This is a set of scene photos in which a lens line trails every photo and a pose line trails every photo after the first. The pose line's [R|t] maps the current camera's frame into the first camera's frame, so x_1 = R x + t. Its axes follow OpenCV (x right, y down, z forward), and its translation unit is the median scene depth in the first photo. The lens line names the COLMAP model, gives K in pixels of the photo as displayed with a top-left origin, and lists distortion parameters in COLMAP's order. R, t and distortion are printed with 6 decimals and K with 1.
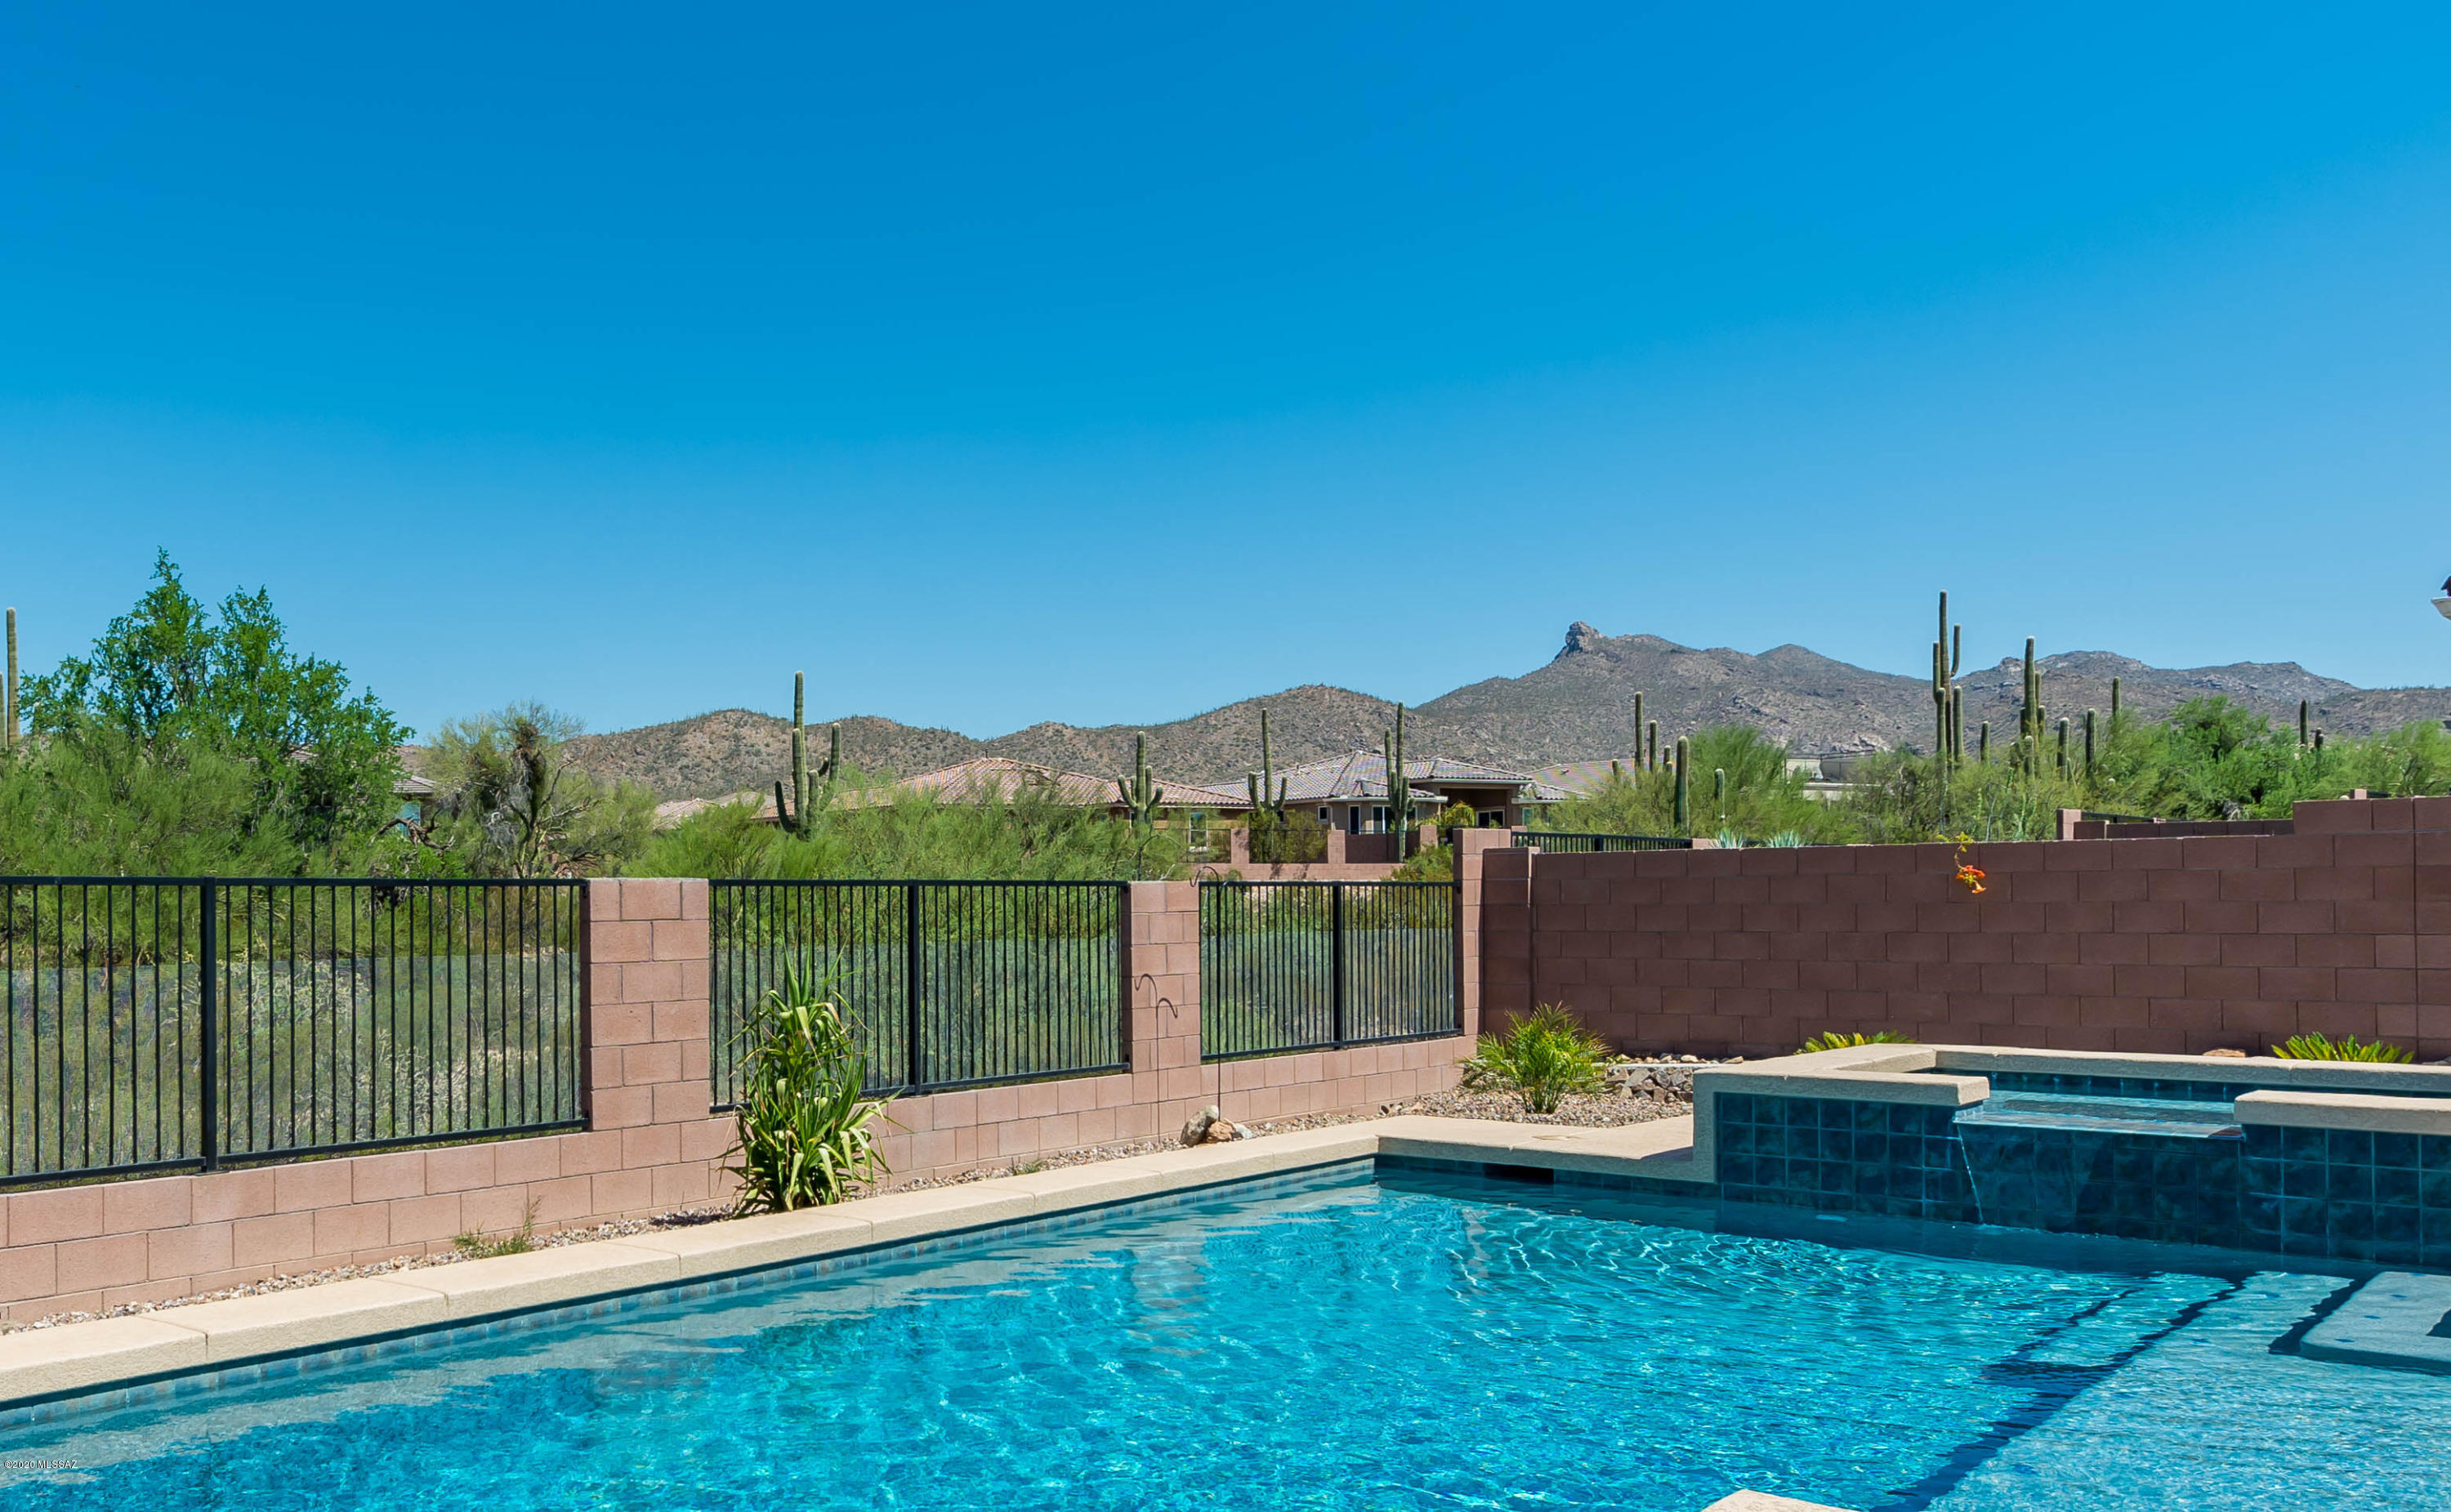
lens RADIAL K [[2053.2, 0, 769.6], [0, 2053.2, 877.8], [0, 0, 1]] dist [0.006258, -0.008682]
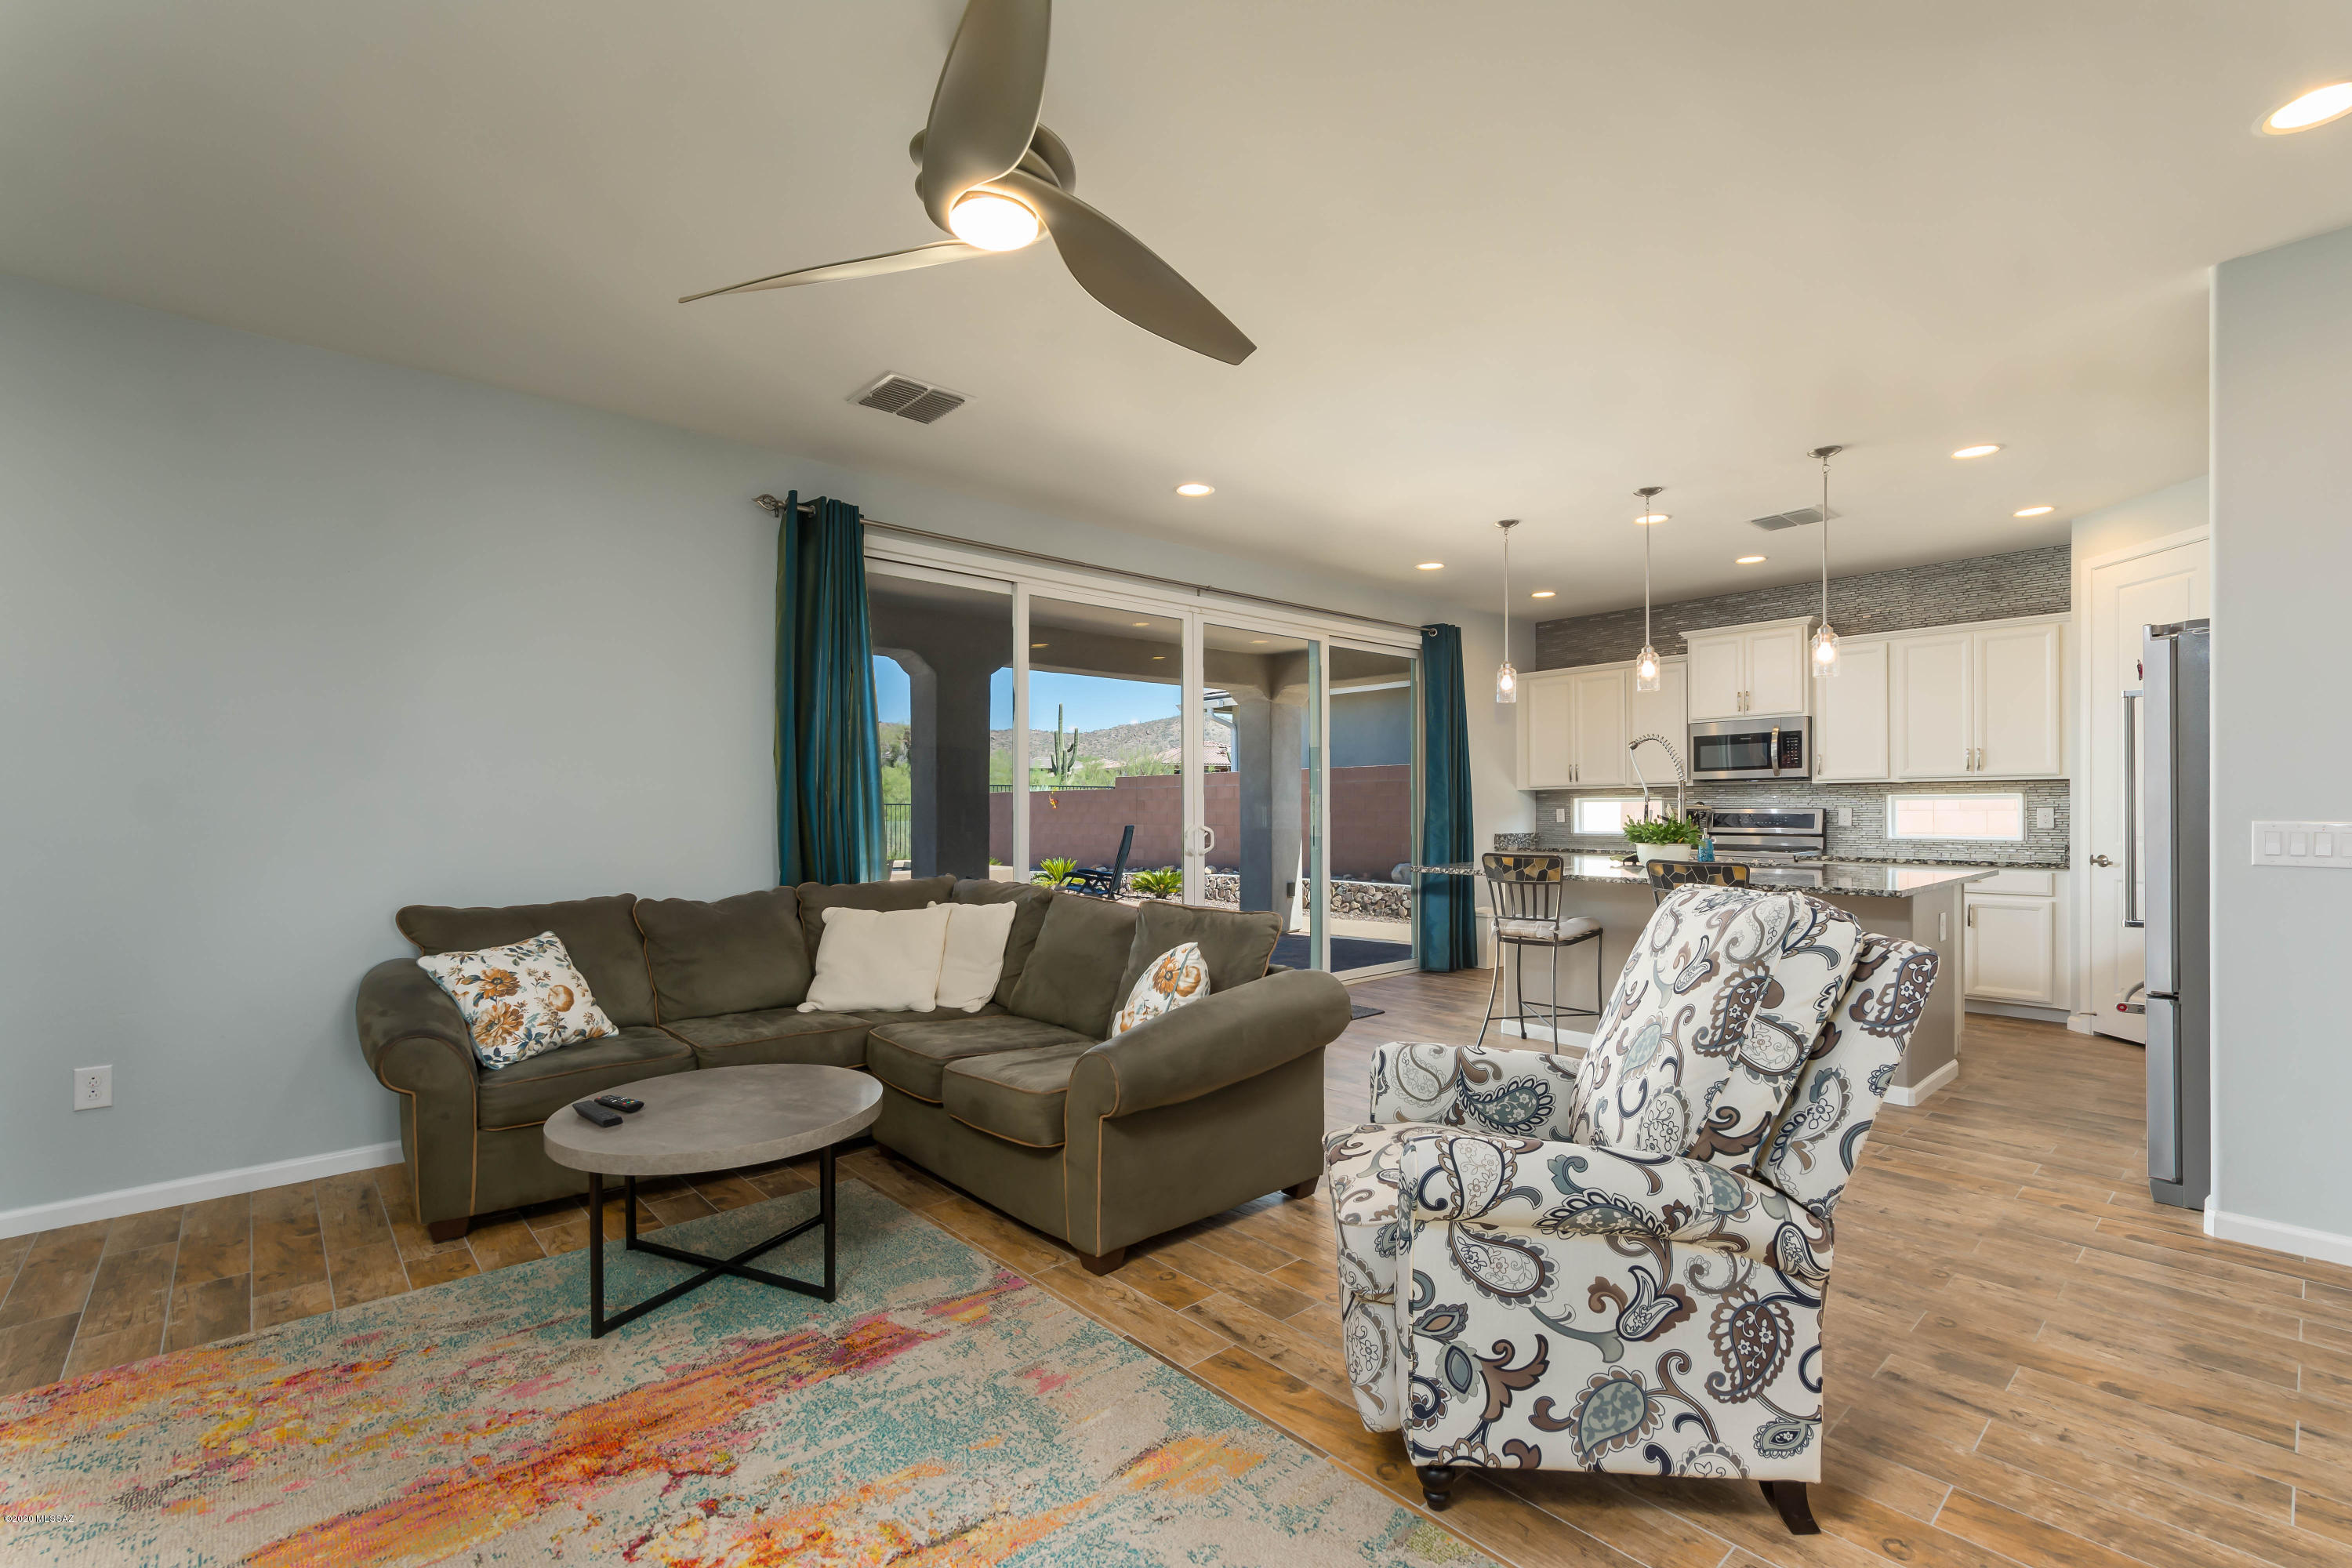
lens RADIAL K [[1024.8, 0, 1169.0], [0, 1024.8, 809.2], [0, 0, 1]] dist [-0.003895, 0.002824]
pose [[0.998667, 0.004503, -0.051410, 0.793760], [-0.003852, 0.999911, 0.012761, -0.009382], [0.051463, -0.012546, 0.998596, -0.366268]]
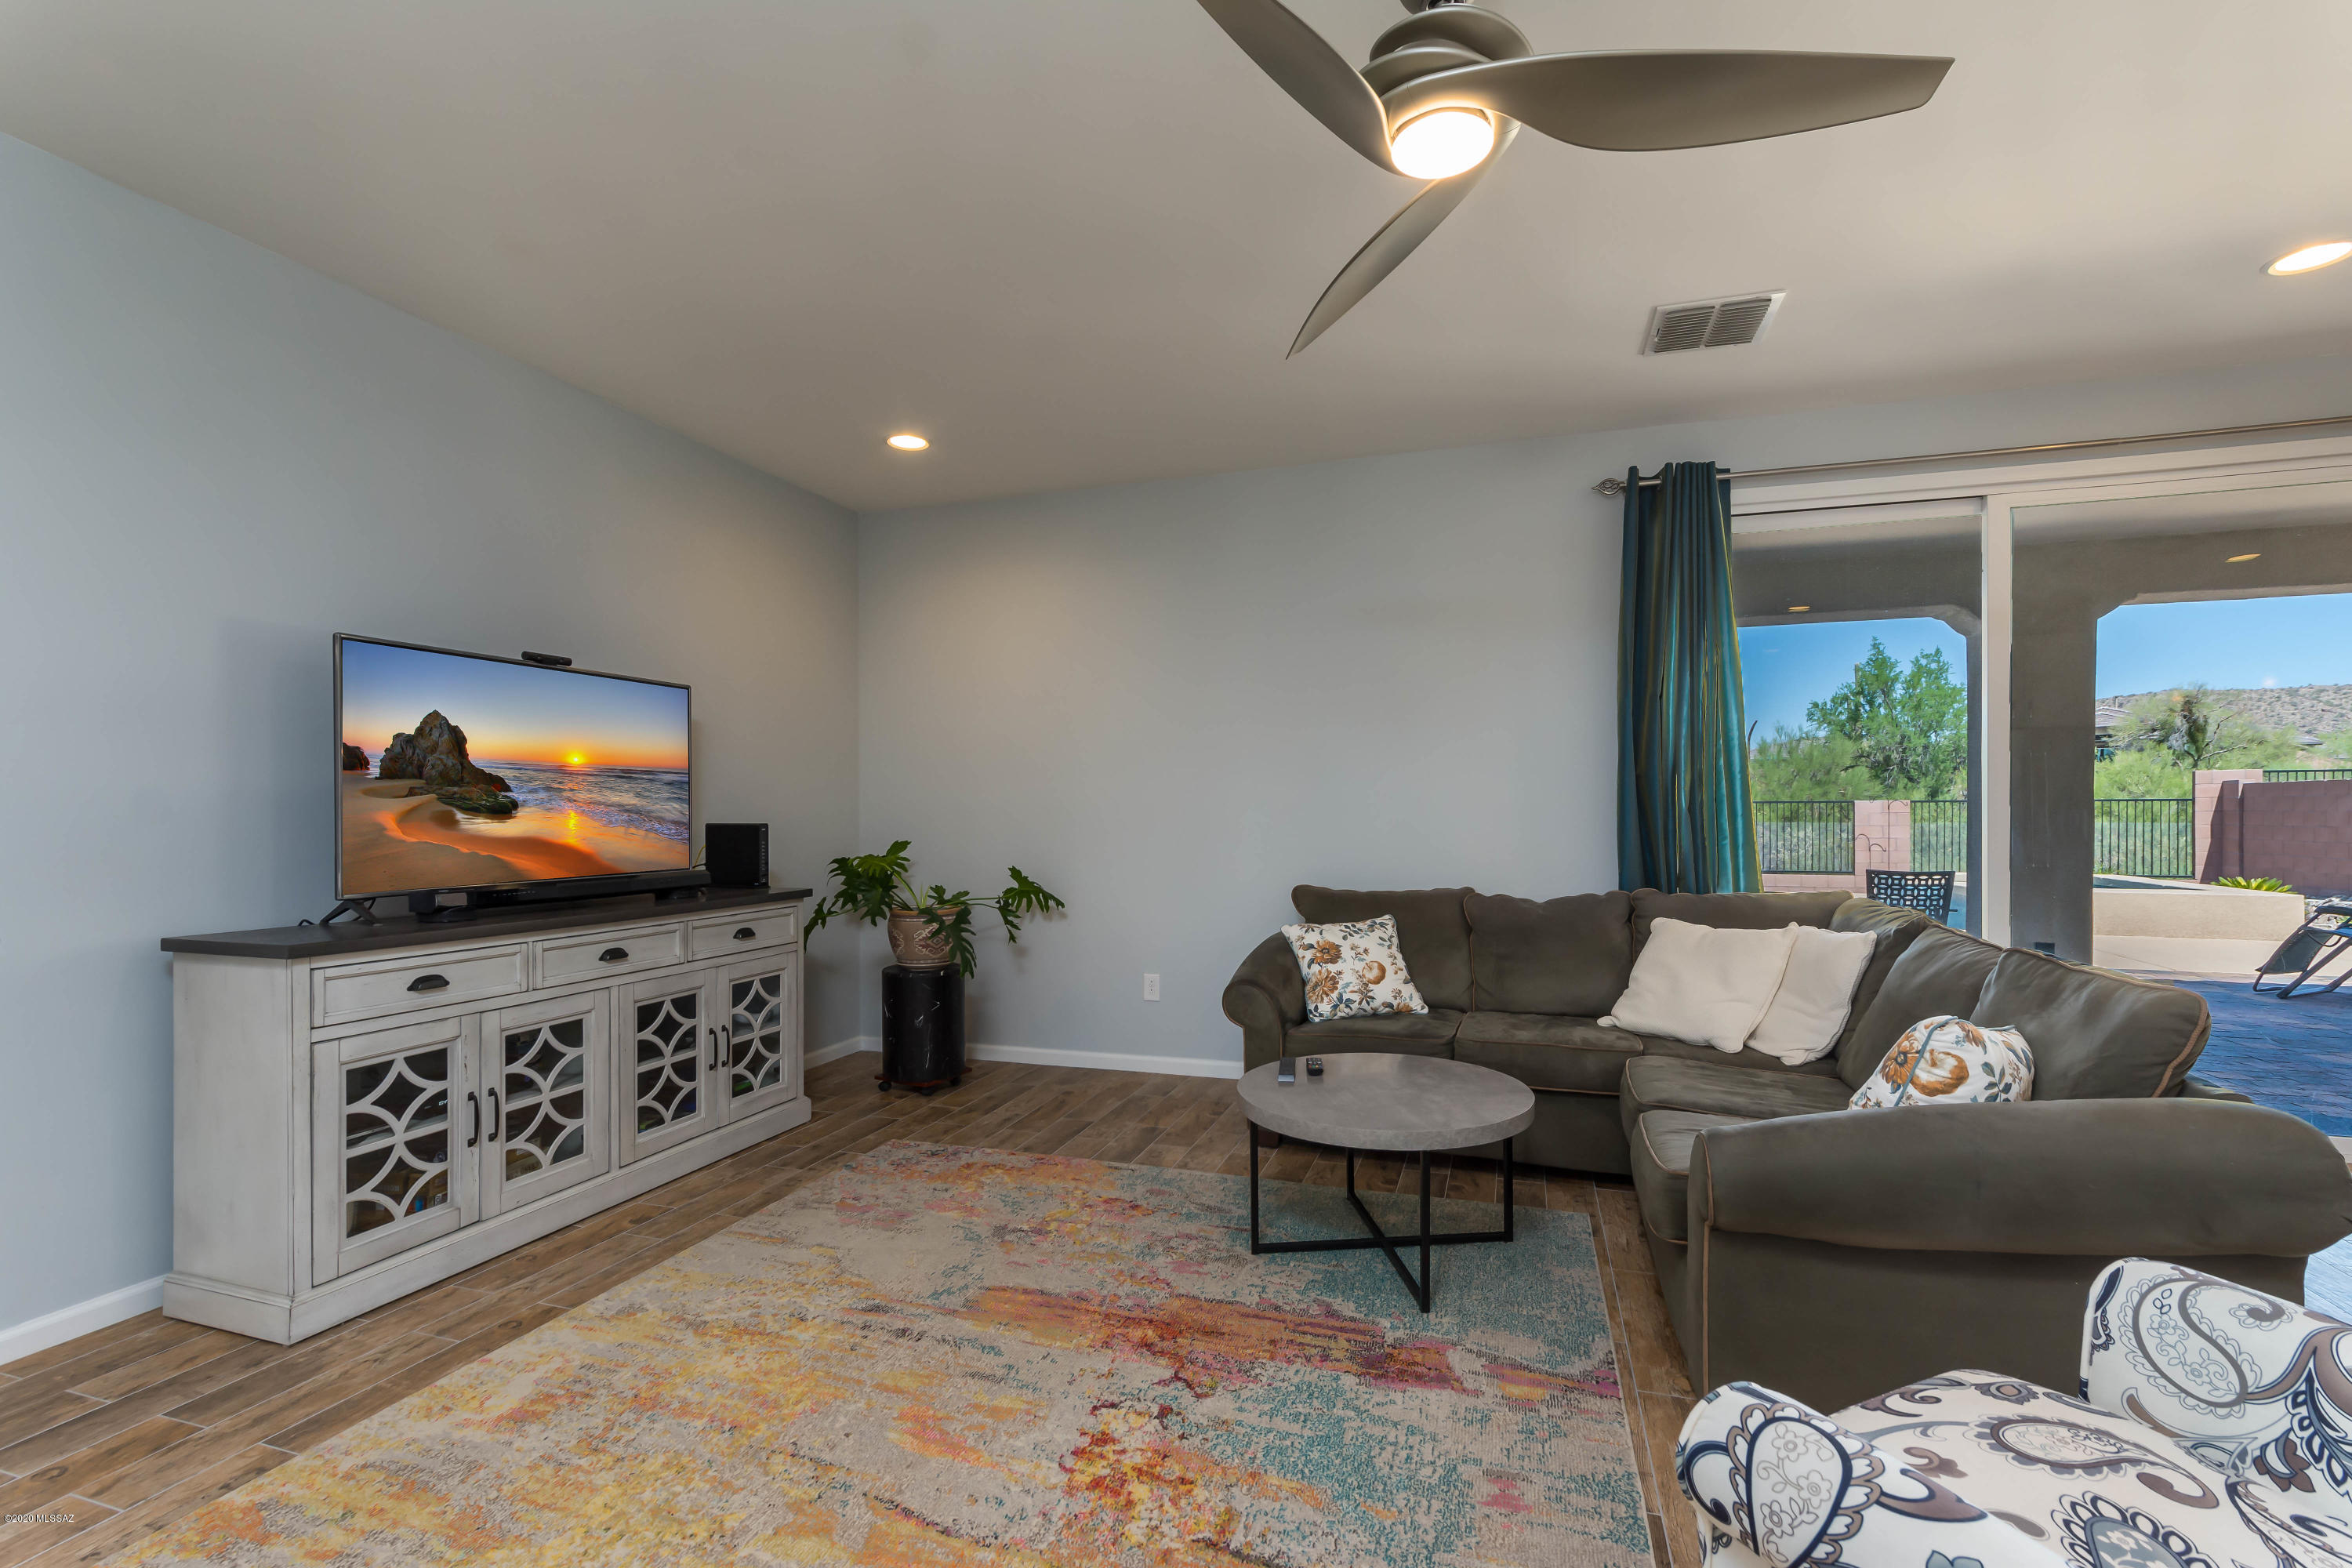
lens RADIAL K [[1024.8, 0, 1178.7], [0, 1024.8, 806.7], [0, 0, 1]] dist [-0.003895, 0.002824]
pose [[0.459125, 0.001682, -0.888370, 0.855292], [0.011330, 0.999906, 0.007748, -0.009250], [0.888300, -0.013622, 0.459062, -0.314325]]
